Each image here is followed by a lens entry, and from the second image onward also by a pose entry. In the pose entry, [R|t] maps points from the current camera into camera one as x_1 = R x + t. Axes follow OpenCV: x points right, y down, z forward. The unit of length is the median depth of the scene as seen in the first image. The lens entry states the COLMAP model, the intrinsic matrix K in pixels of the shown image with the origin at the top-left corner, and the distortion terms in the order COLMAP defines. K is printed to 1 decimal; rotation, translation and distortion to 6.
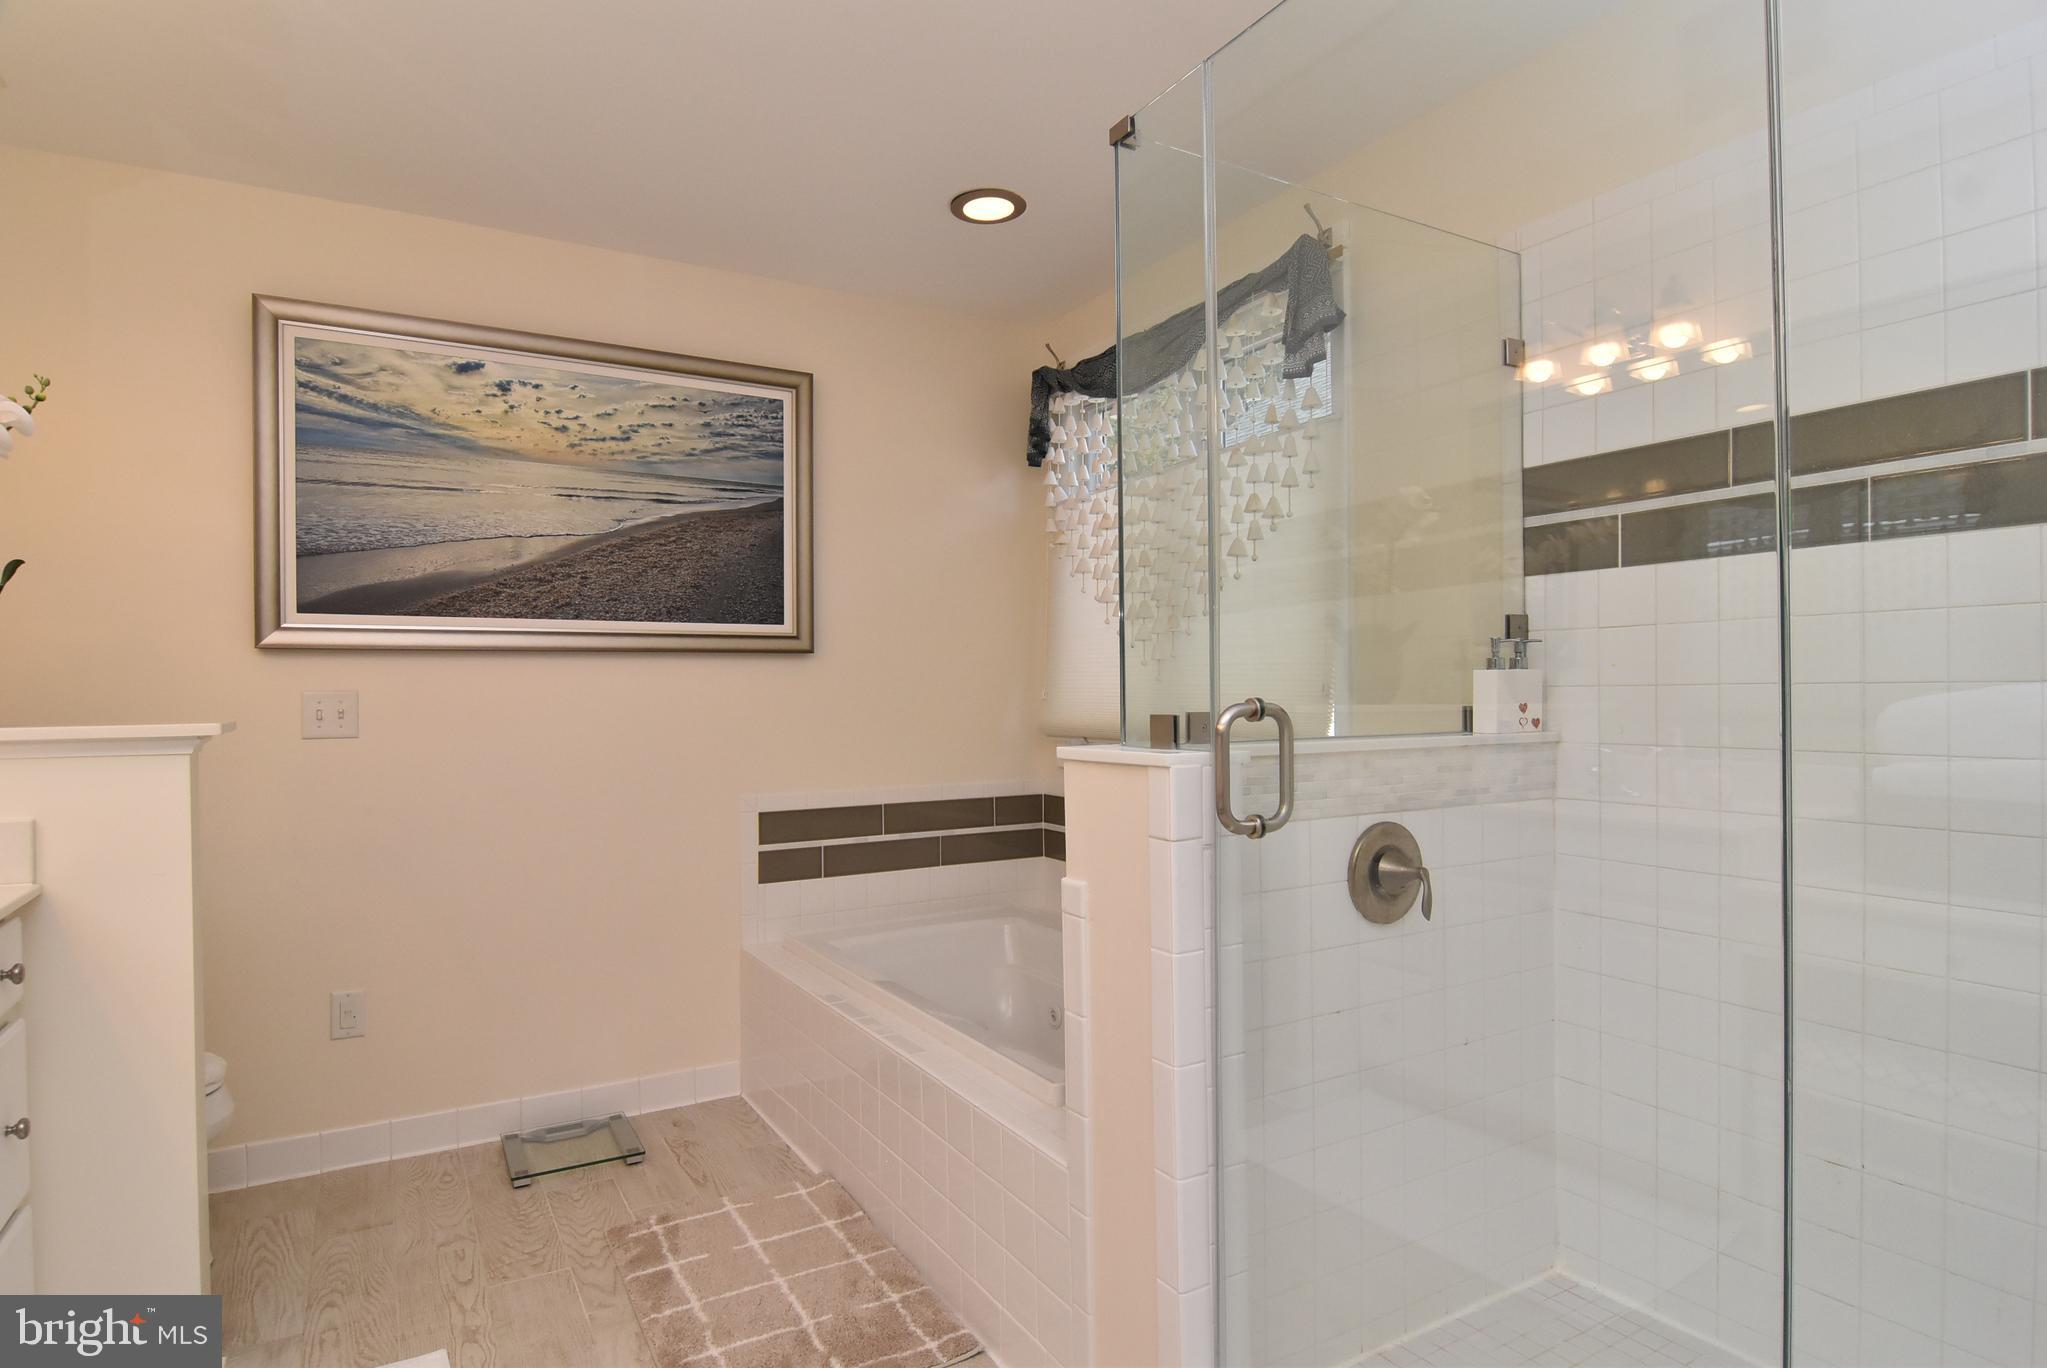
lens RADIAL K [[1098.8, 0, 1029.2], [0, 1098.8, 693.7], [0, 0, 1]] dist [-0.017054, -0.005907]
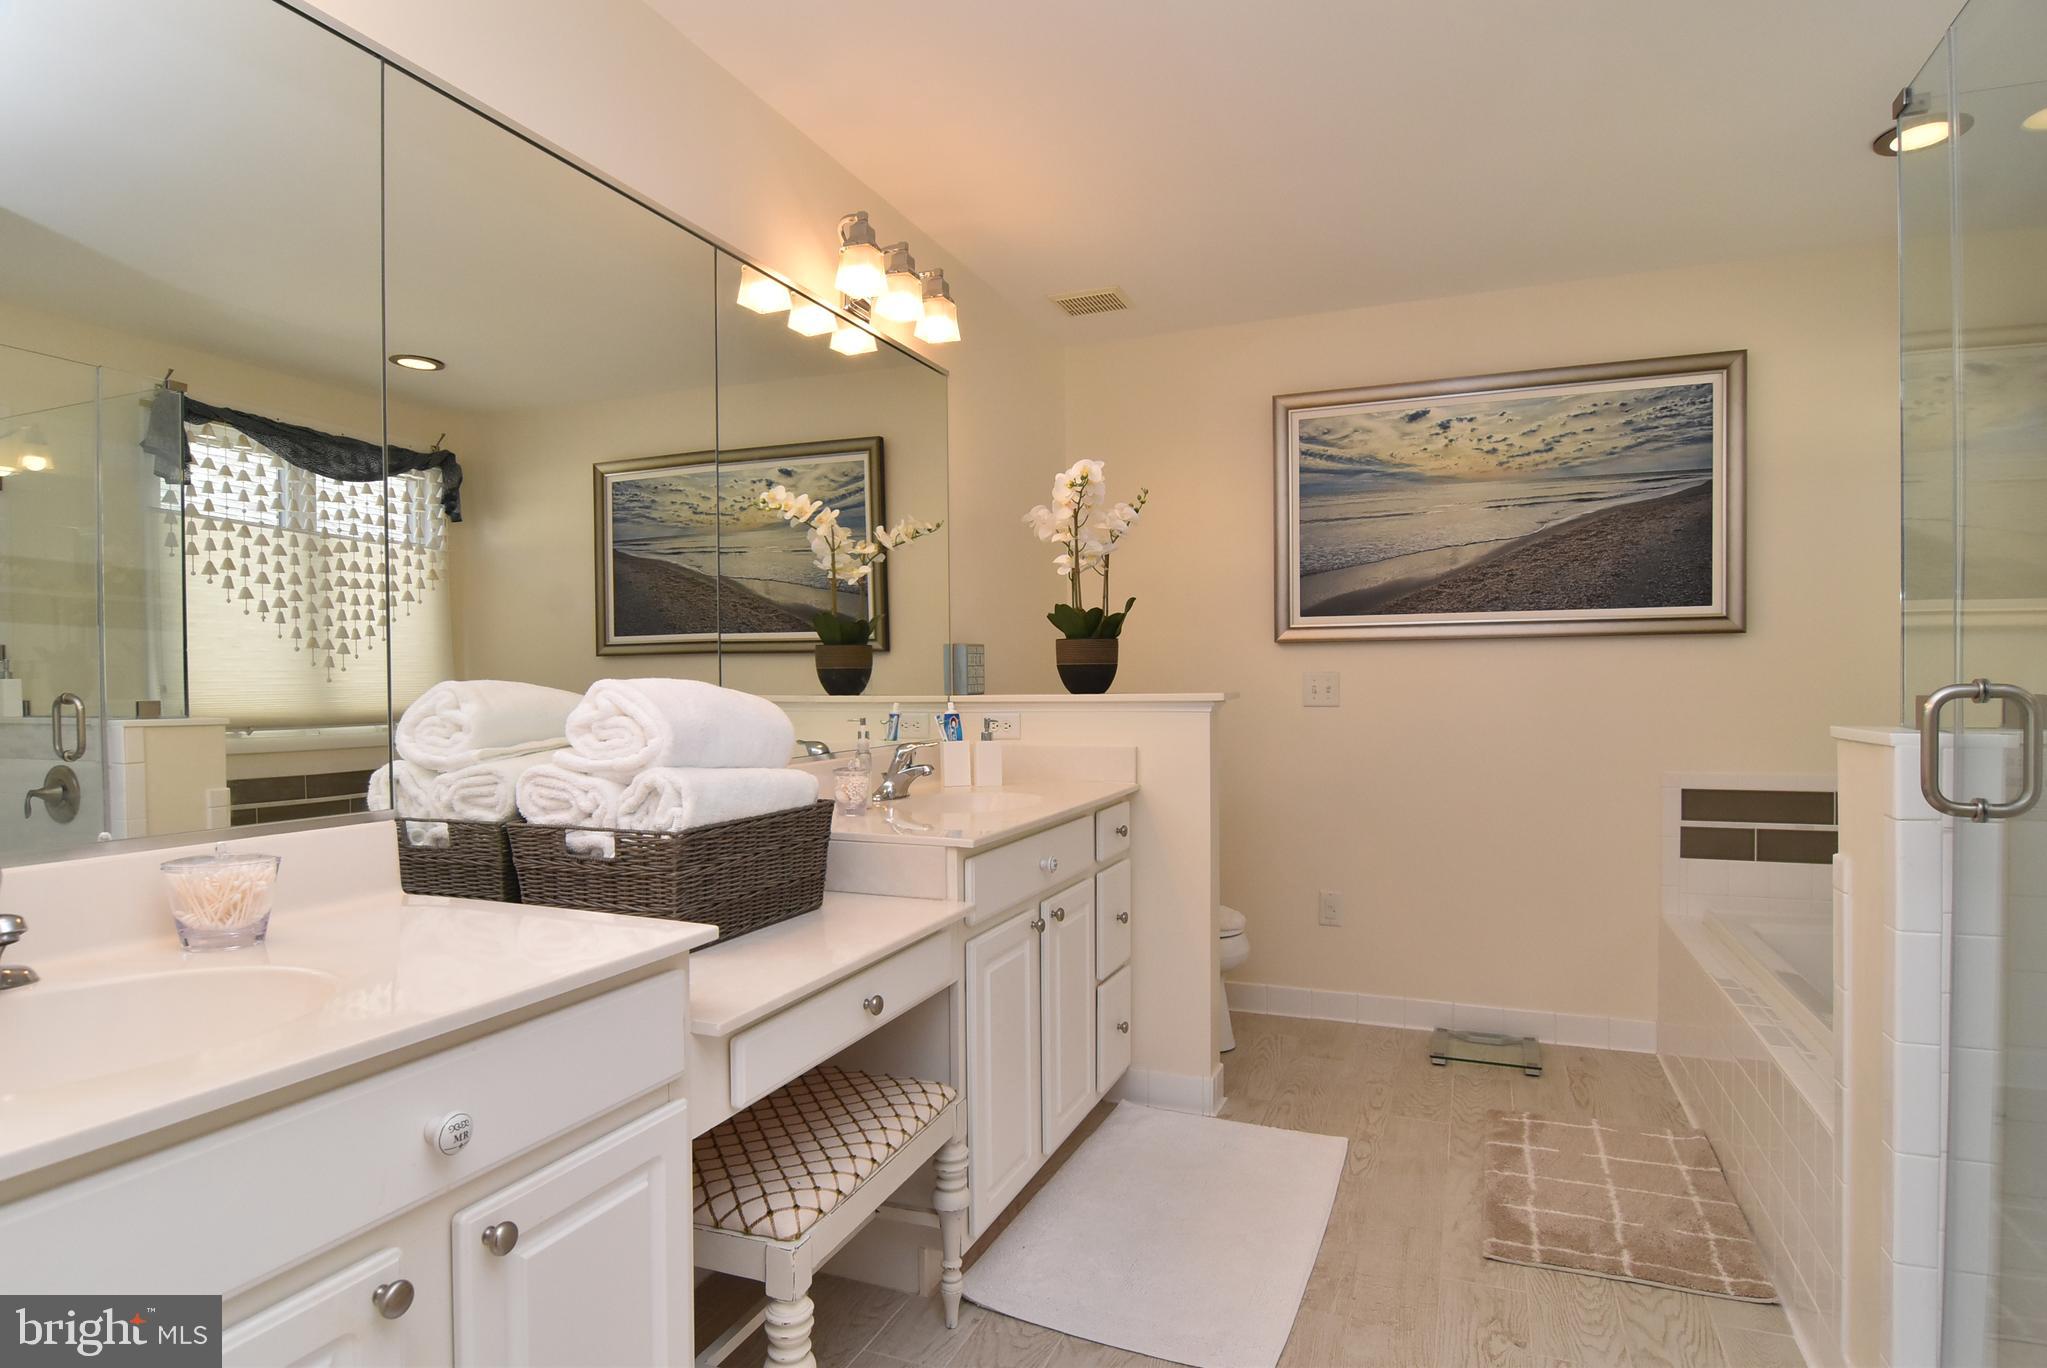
lens RADIAL K [[1098.8, 0, 1023.6], [0, 1098.8, 679.9], [0, 0, 1]] dist [-0.017054, -0.005907]
pose [[0.601719, 0.003755, -0.798699, 0.233642], [0.001285, 0.999983, 0.005669, -0.001191], [0.798707, -0.004437, 0.601704, -0.132027]]
